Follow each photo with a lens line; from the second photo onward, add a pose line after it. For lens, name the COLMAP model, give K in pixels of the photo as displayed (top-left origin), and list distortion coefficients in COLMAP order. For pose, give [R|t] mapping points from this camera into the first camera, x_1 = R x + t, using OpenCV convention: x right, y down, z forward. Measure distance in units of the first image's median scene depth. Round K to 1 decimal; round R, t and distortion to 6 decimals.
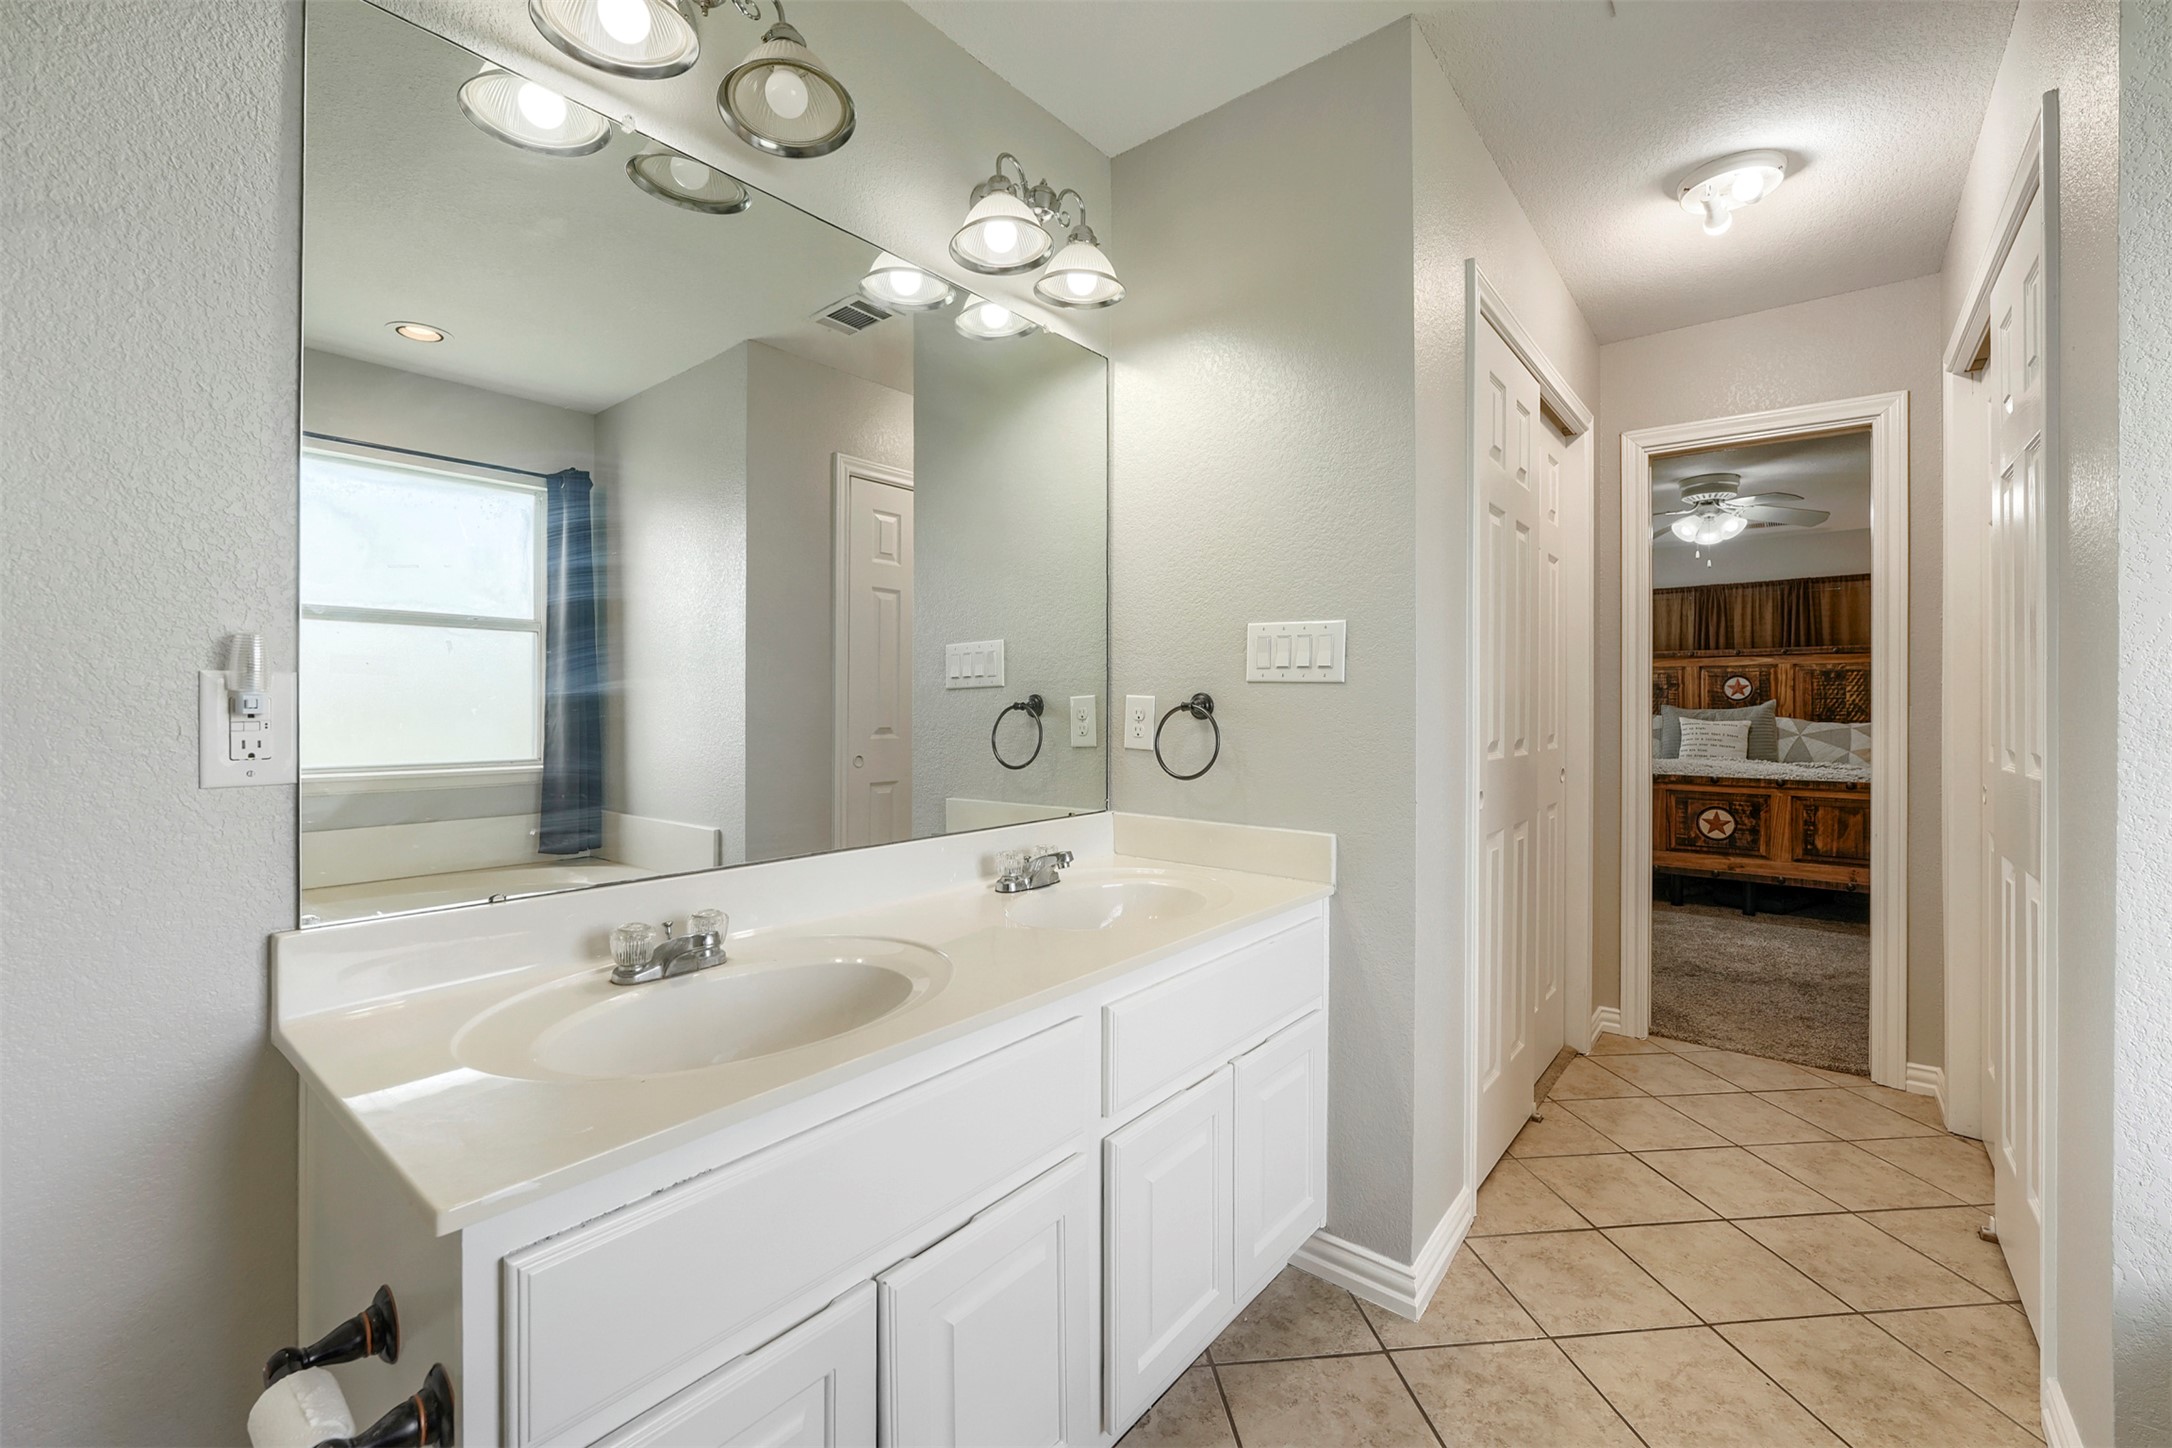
lens RADIAL K [[890.8, 0, 1103.1], [0, 890.8, 705.9], [0, 0, 1]] dist [-0.014368, 0.001437]
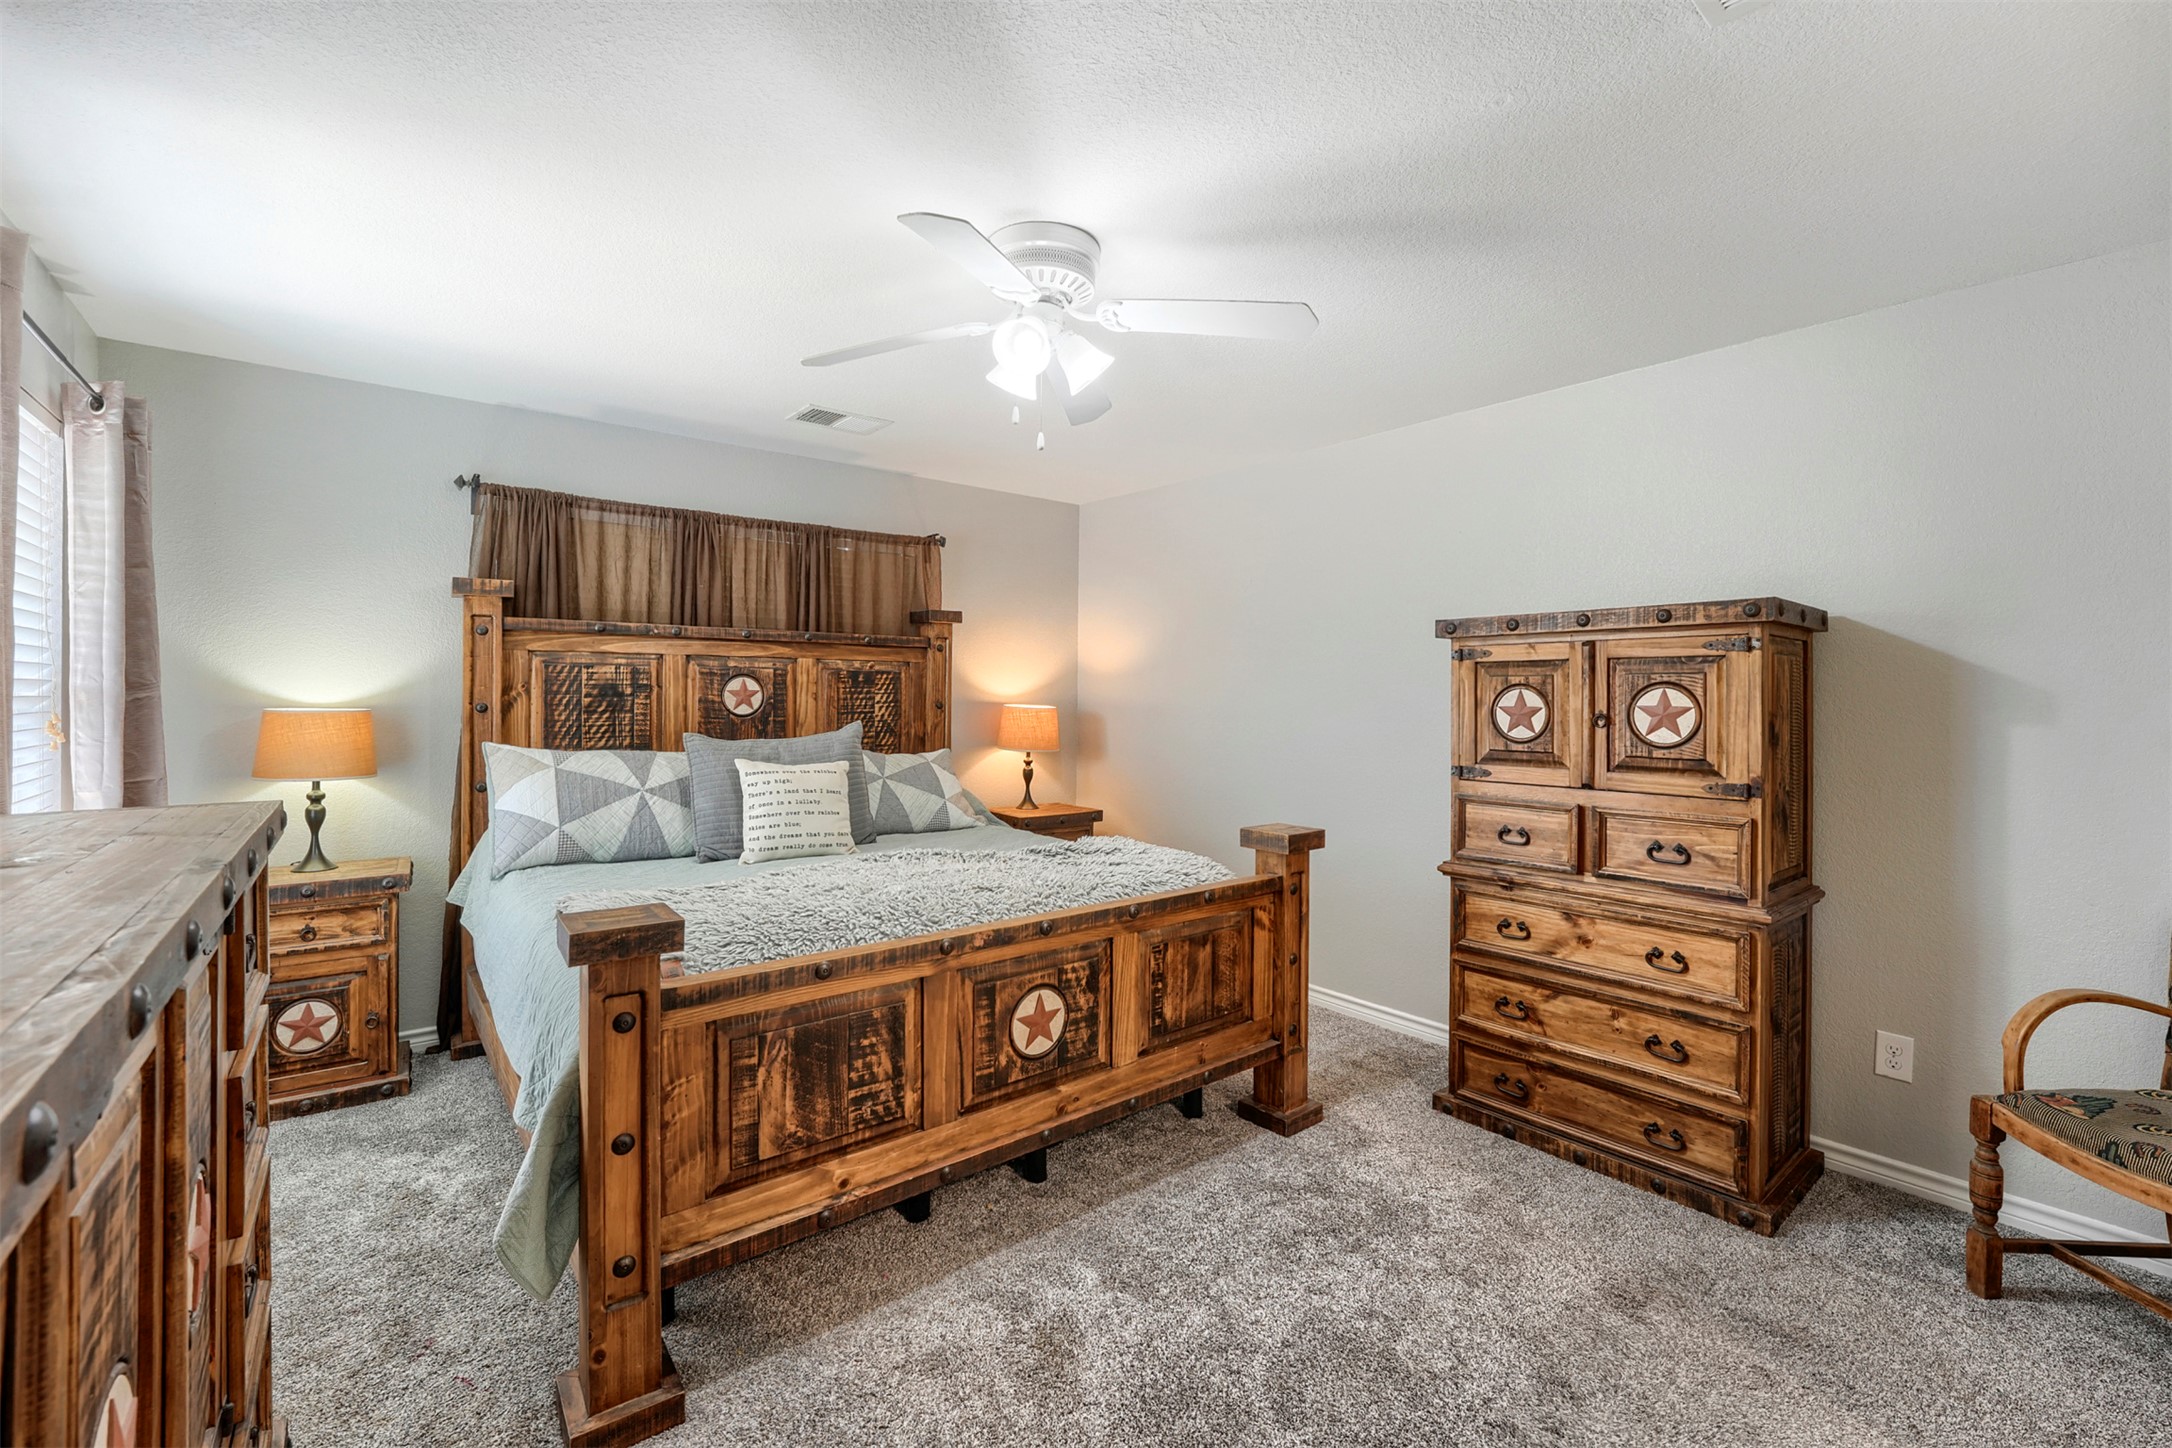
lens RADIAL K [[890.8, 0, 1067.3], [0, 890.8, 704.4], [0, 0, 1]] dist [-0.014368, 0.001437]
pose [[0.221517, -0.014642, 0.975047, 0.210826], [-0.014207, 0.999733, 0.018240, -0.030893], [-0.975053, -0.017892, 0.221249, 0.731830]]
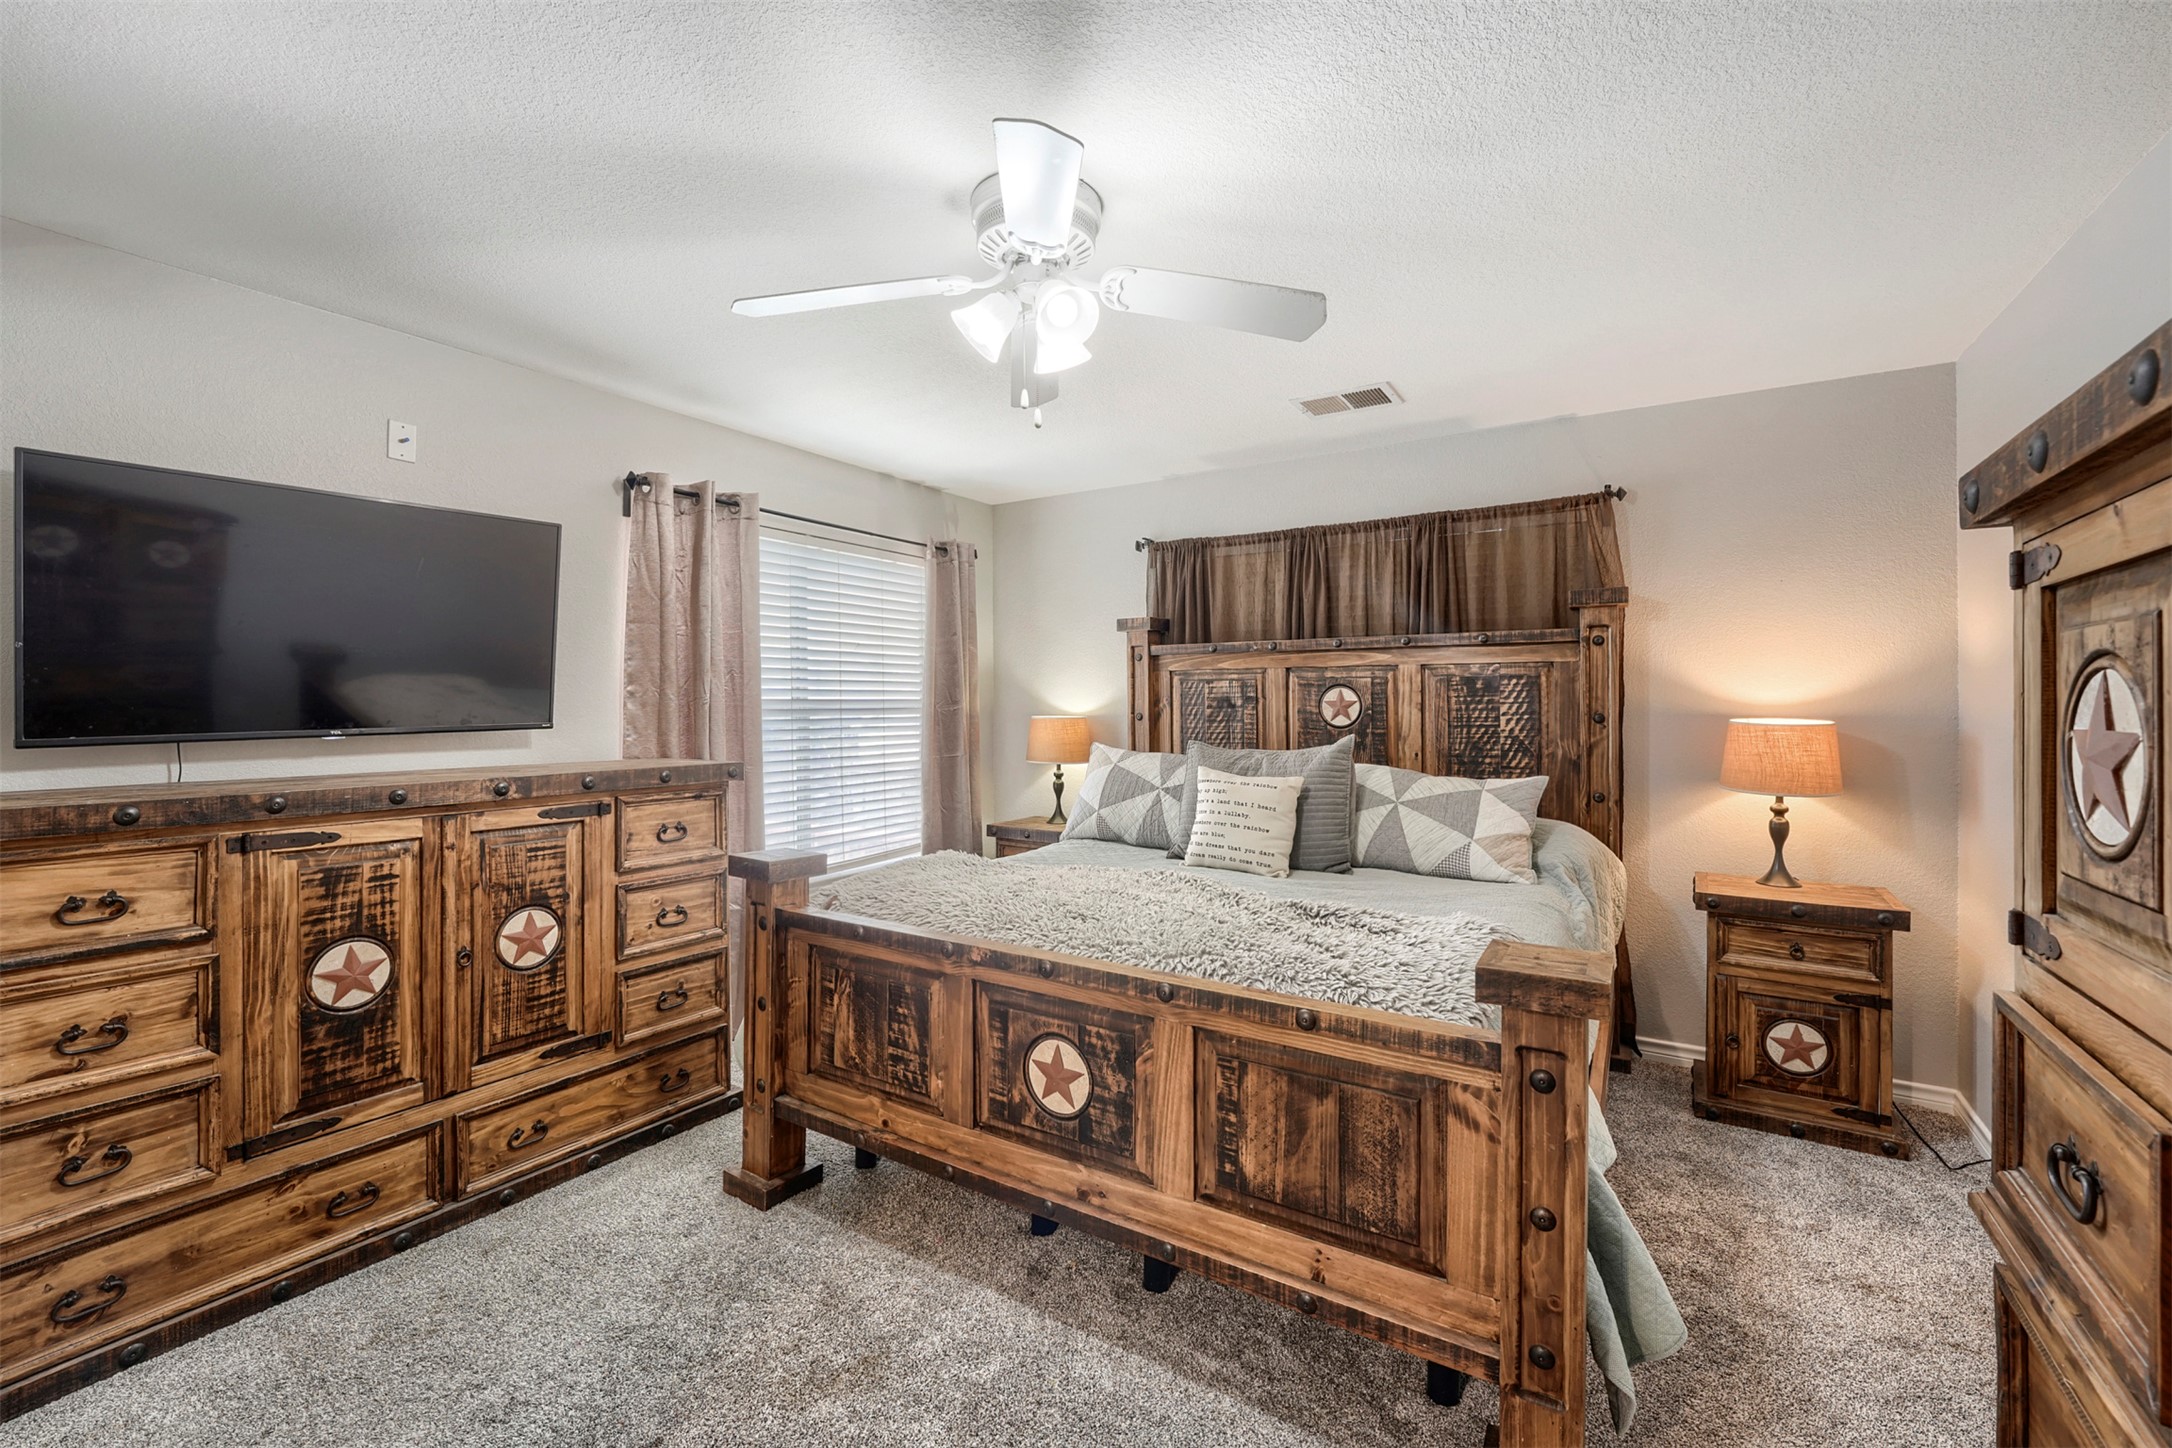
lens RADIAL K [[890.8, 0, 1108.1], [0, 890.8, 707.6], [0, 0, 1]] dist [-0.014368, 0.001437]
pose [[0.991645, -0.006530, 0.128833, 0.548229], [0.004855, 0.999900, 0.013311, -0.030546], [-0.128907, -0.012575, 0.991577, 0.498228]]
